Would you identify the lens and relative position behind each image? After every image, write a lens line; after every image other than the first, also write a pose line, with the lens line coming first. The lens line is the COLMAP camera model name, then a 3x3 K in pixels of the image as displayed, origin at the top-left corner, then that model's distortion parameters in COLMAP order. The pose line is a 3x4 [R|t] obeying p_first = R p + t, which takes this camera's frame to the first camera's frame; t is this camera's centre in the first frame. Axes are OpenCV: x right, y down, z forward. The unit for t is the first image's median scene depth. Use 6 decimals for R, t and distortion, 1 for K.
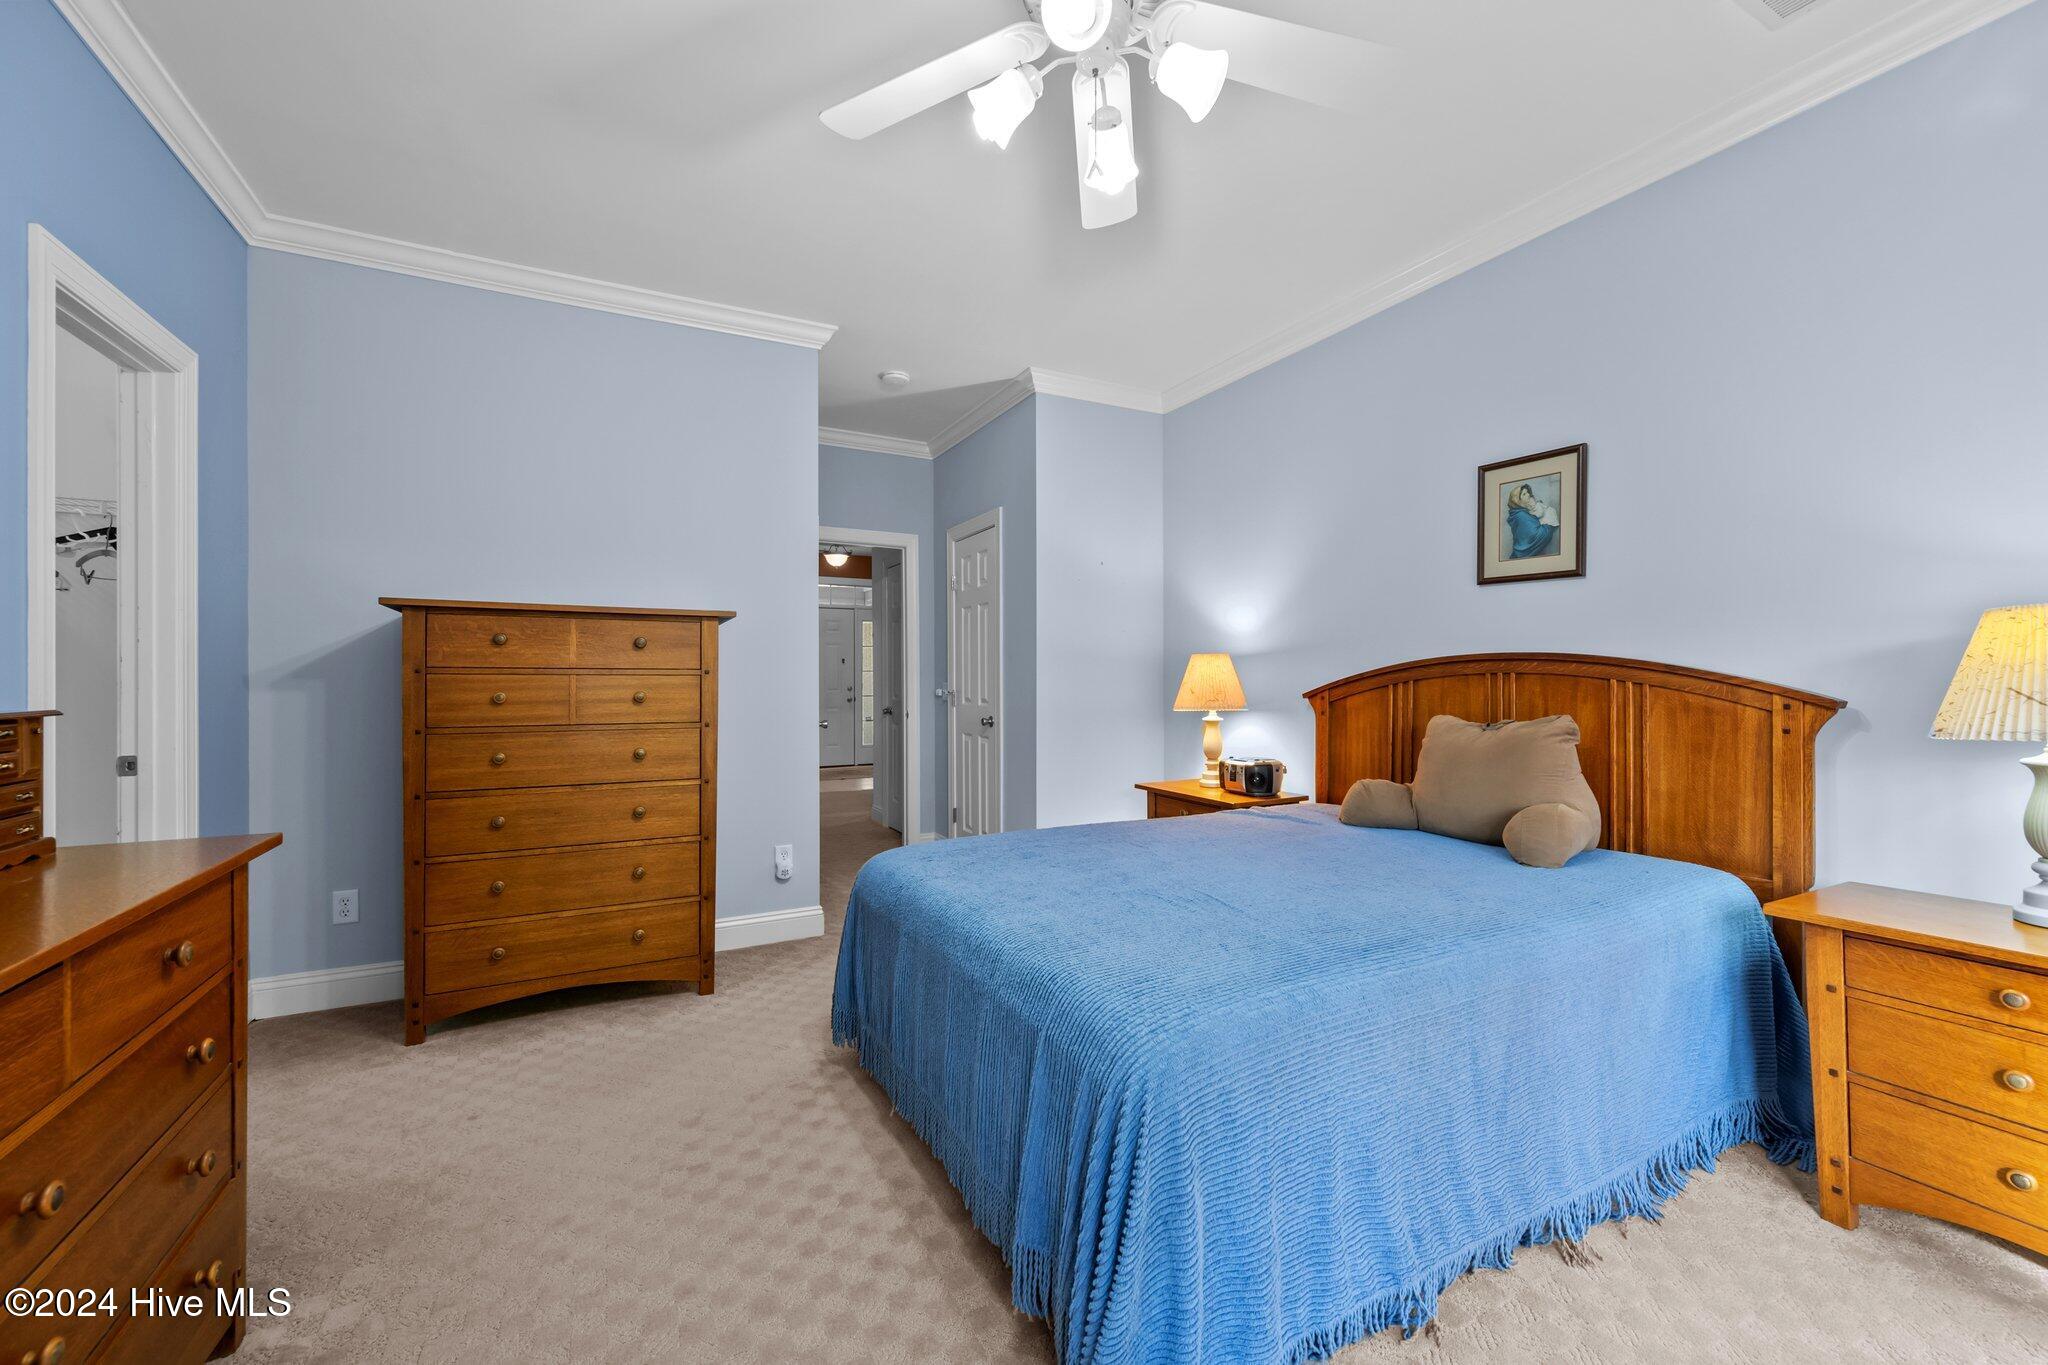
lens RADIAL K [[815.2, 0, 1023.9], [0, 815.2, 681.9], [0, 0, 1]] dist [0.000293, -0.000303]
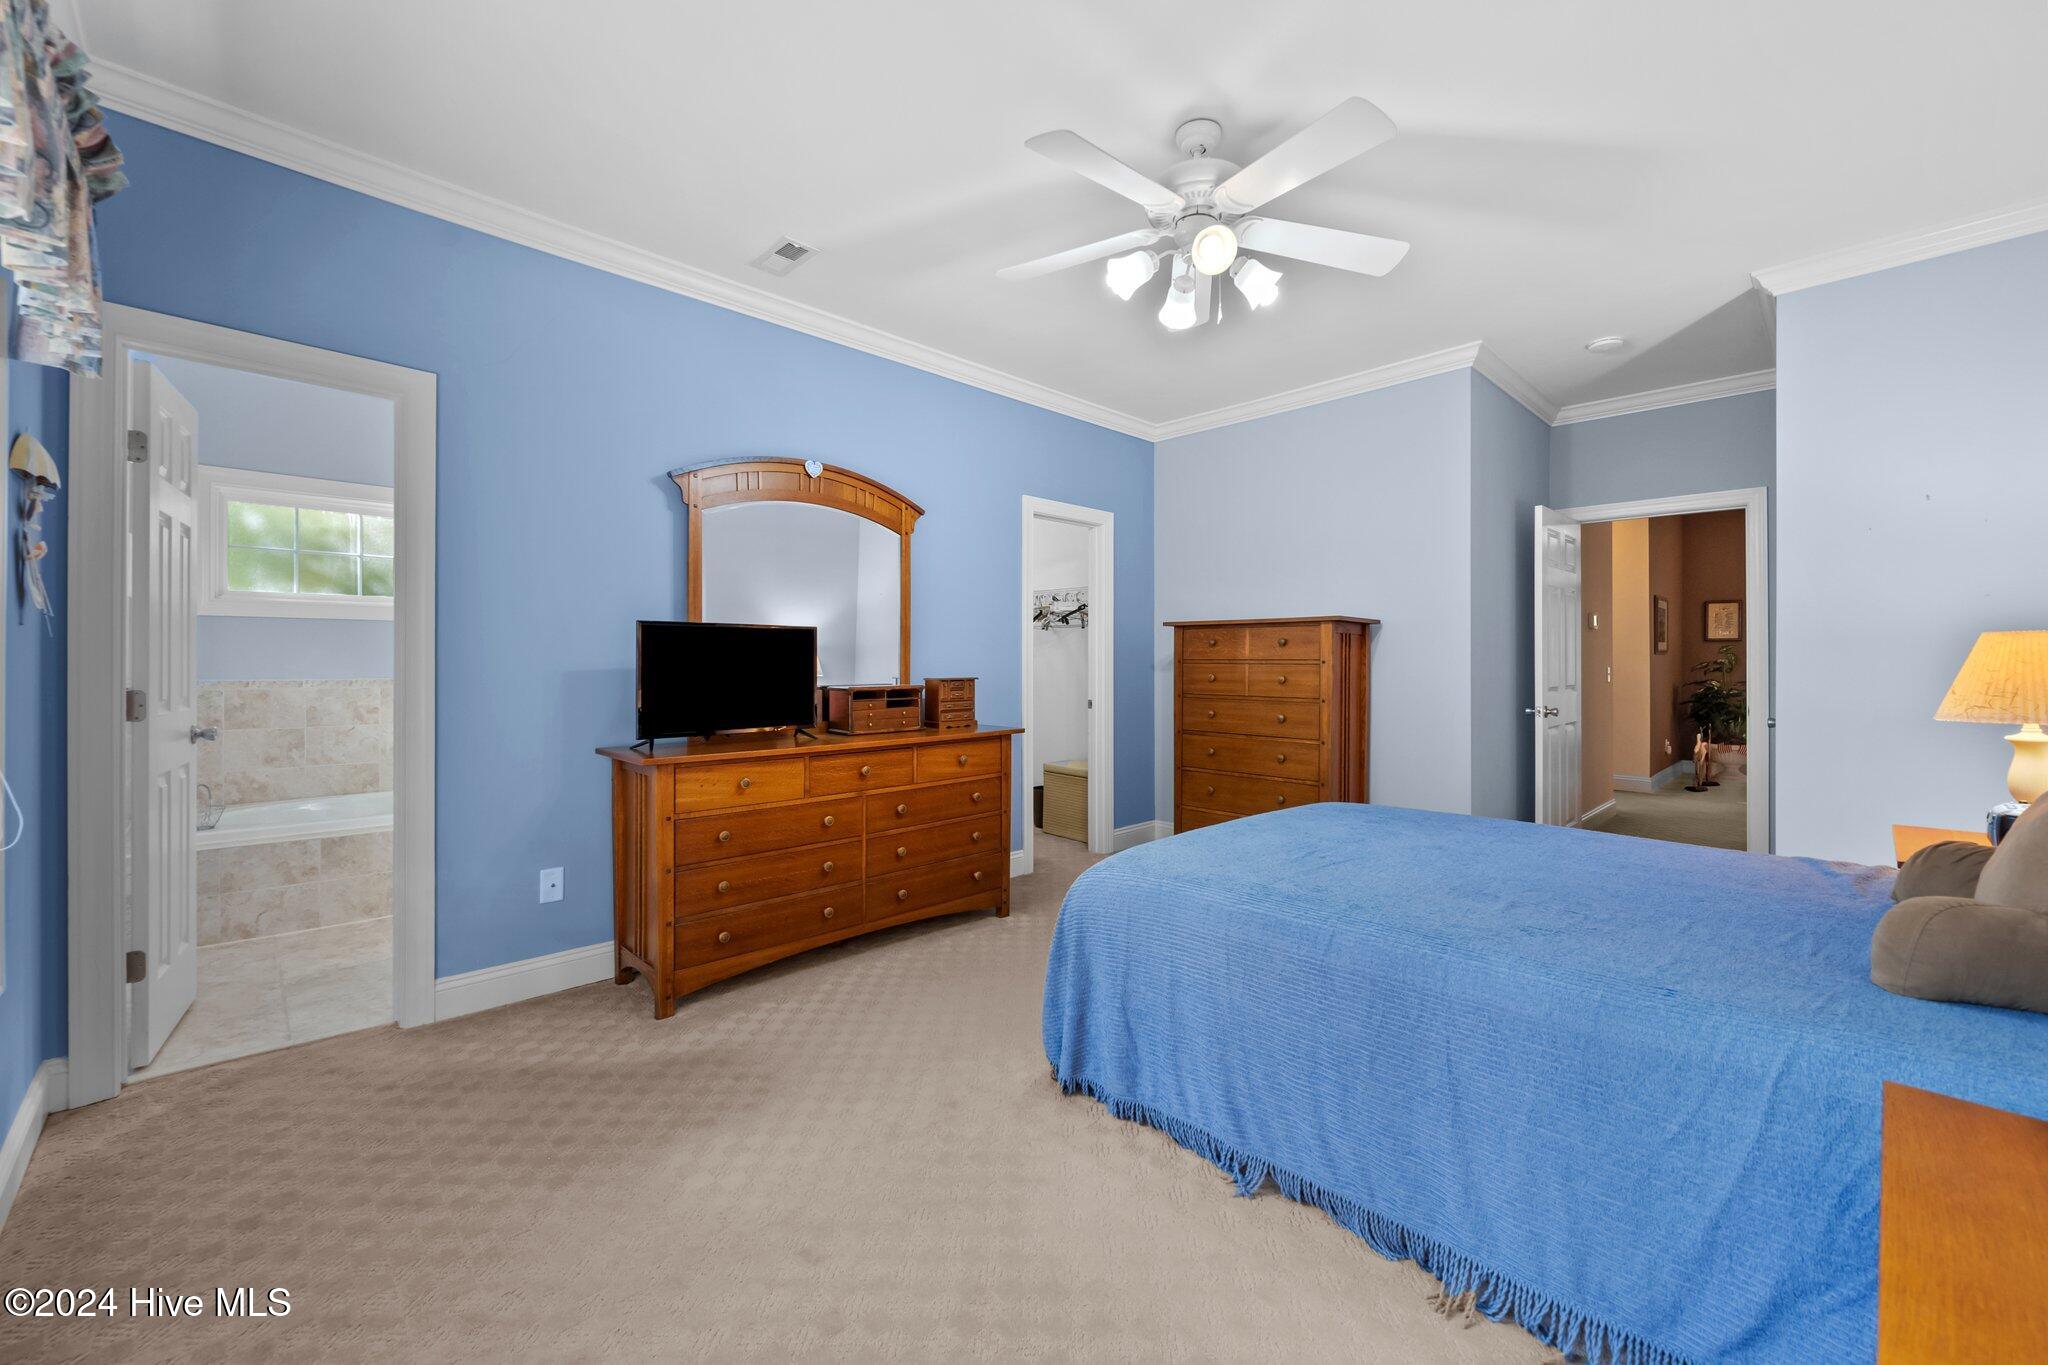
lens RADIAL K [[815.2, 0, 1030.7], [0, 815.2, 655.3], [0, 0, 1]] dist [0.000293, -0.000303]
pose [[0.286780, -0.005374, -0.957981, 0.828325], [-0.003742, 0.999970, -0.006730, -0.012857], [0.957989, 0.005515, 0.286751, 0.159972]]
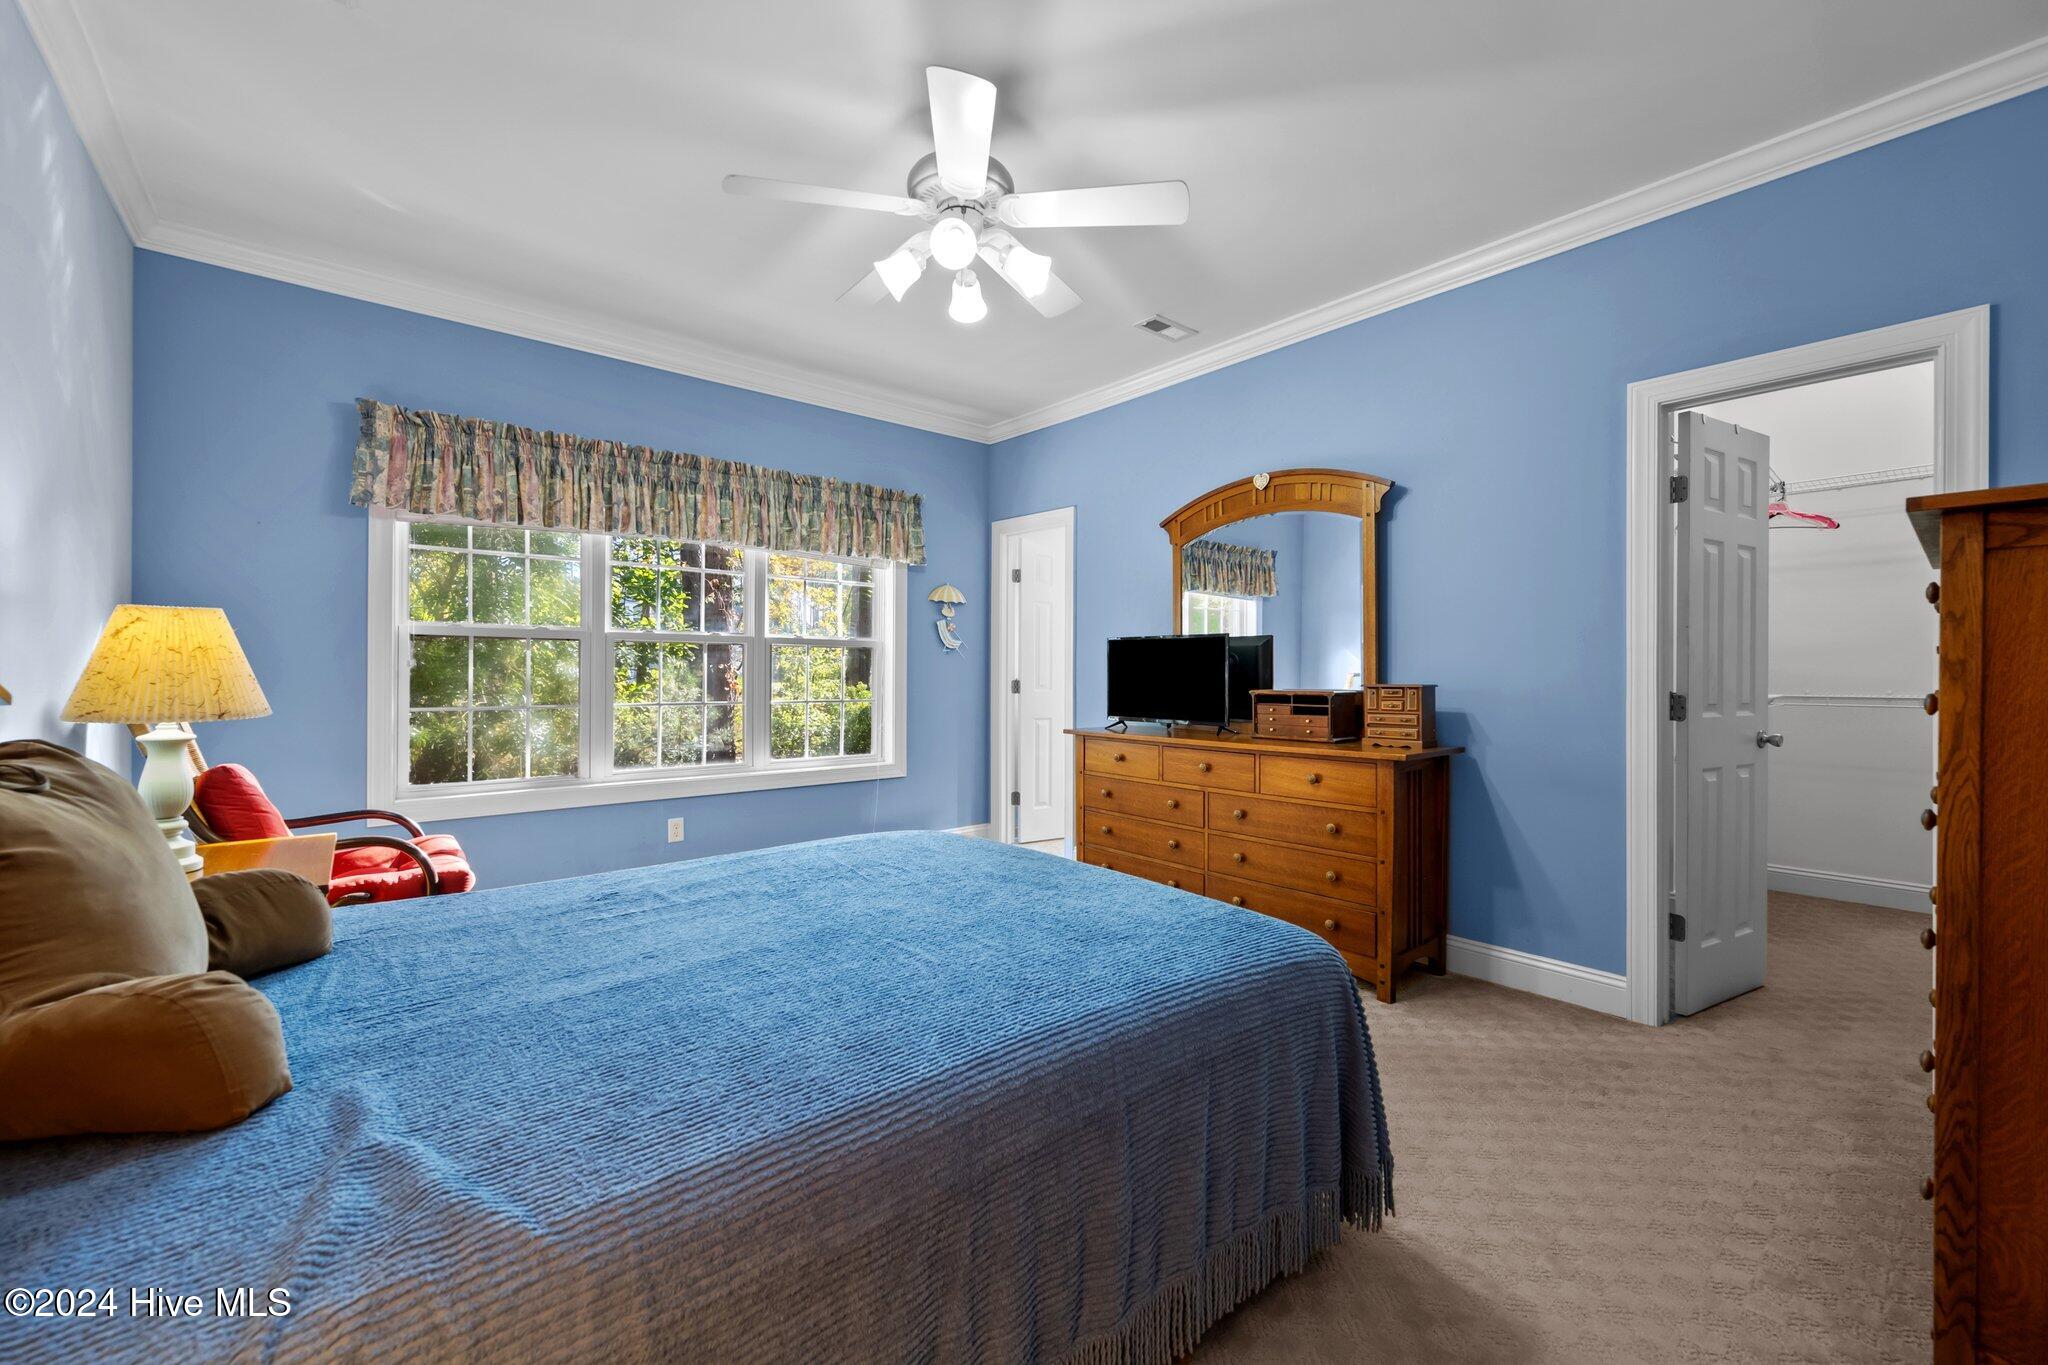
lens RADIAL K [[815.2, 0, 1035.7], [0, 815.2, 675.6], [0, 0, 1]] dist [0.000293, -0.000303]
pose [[-0.976563, 0.002762, -0.215216, 0.161935], [0.001813, 0.999988, 0.004606, -0.001053], [0.215226, 0.004108, -0.976556, 1.421068]]
